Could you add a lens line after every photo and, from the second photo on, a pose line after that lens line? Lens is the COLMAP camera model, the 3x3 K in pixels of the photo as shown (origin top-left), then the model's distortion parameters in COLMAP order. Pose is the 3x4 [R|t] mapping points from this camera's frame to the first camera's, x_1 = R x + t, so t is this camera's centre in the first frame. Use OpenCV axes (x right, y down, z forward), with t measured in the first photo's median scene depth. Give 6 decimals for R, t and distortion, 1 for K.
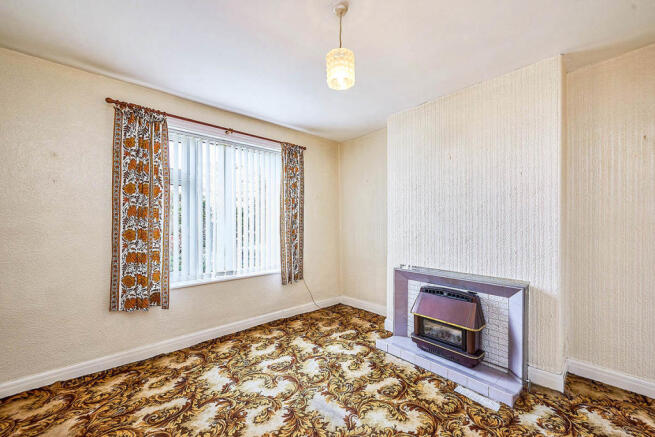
lens RADIAL K [[252.5, 0, 327.5], [0, 252.5, 218.5], [0, 0, 1]] dist [0.000104, 0.000041]
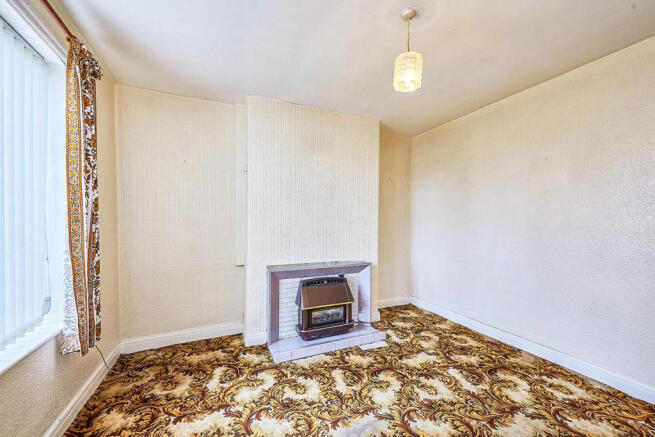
lens RADIAL K [[263.5, 0, 327.6], [0, 263.5, 220.4], [0, 0, 1]] dist [0.001715, 0.000102]
pose [[0.308014, 0.010535, 0.951324, -0.696659], [-0.025206, 0.999678, -0.002910, 0.017844], [-0.951048, -0.023083, 0.308180, 0.630858]]
